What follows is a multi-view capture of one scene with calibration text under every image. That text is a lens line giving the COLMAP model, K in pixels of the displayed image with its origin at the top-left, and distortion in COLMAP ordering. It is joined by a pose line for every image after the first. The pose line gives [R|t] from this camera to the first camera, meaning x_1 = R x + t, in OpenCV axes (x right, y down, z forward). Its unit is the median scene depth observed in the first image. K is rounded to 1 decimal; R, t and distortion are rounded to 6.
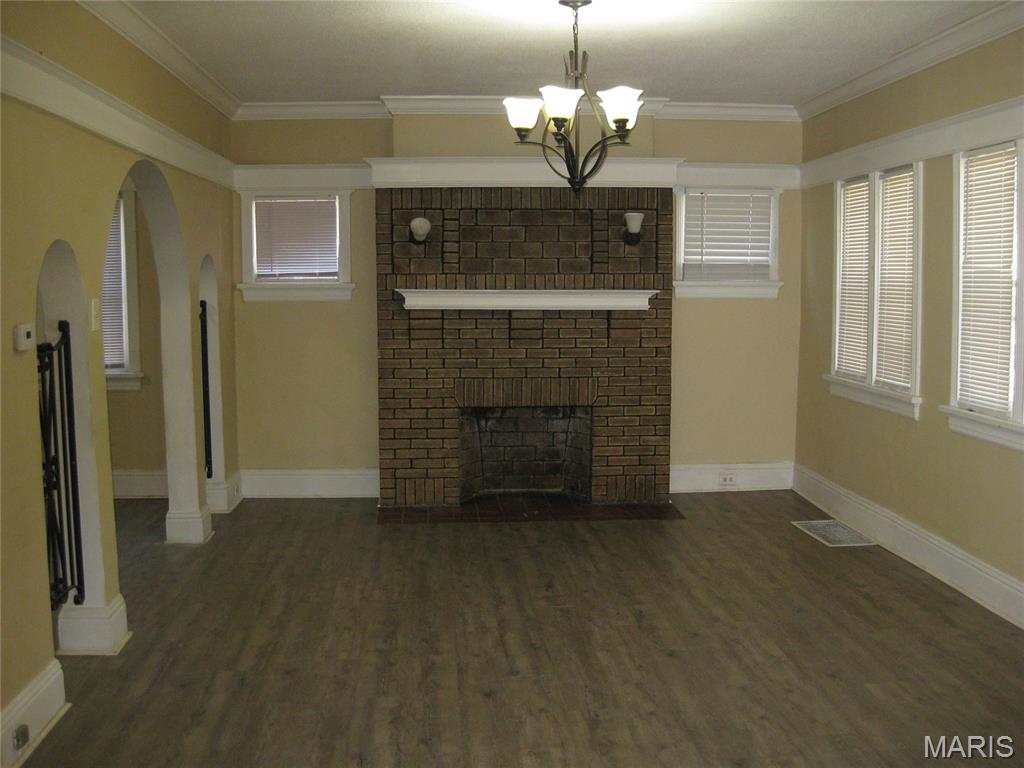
lens RADIAL K [[1135.3, 0, 513.1], [0, 1135.3, 384.3], [0, 0, 1]] dist [-0.157803, 0.000000]
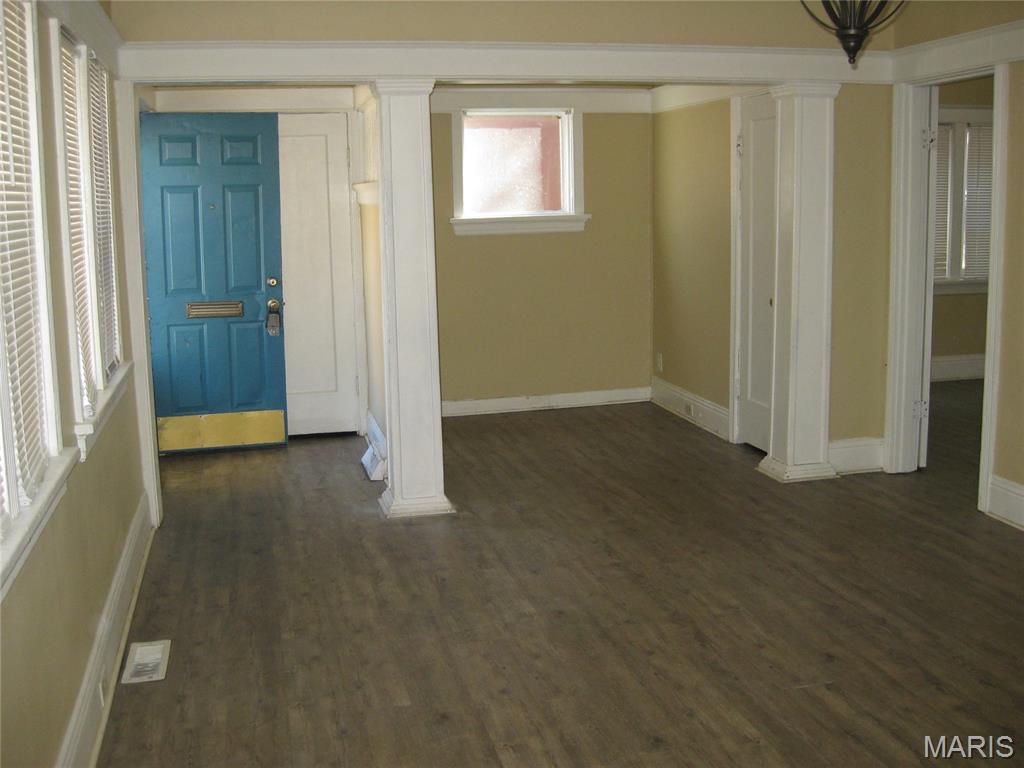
lens RADIAL K [[1135.3, 0, 512.2], [0, 1135.3, 383.4], [0, 0, 1]] dist [-0.157803, 0.000000]
pose [[-0.987007, 0.055404, -0.150823, 0.356859], [0.013886, 0.964571, 0.263457, -0.181152], [0.160076, 0.257939, -0.952808, 1.751961]]
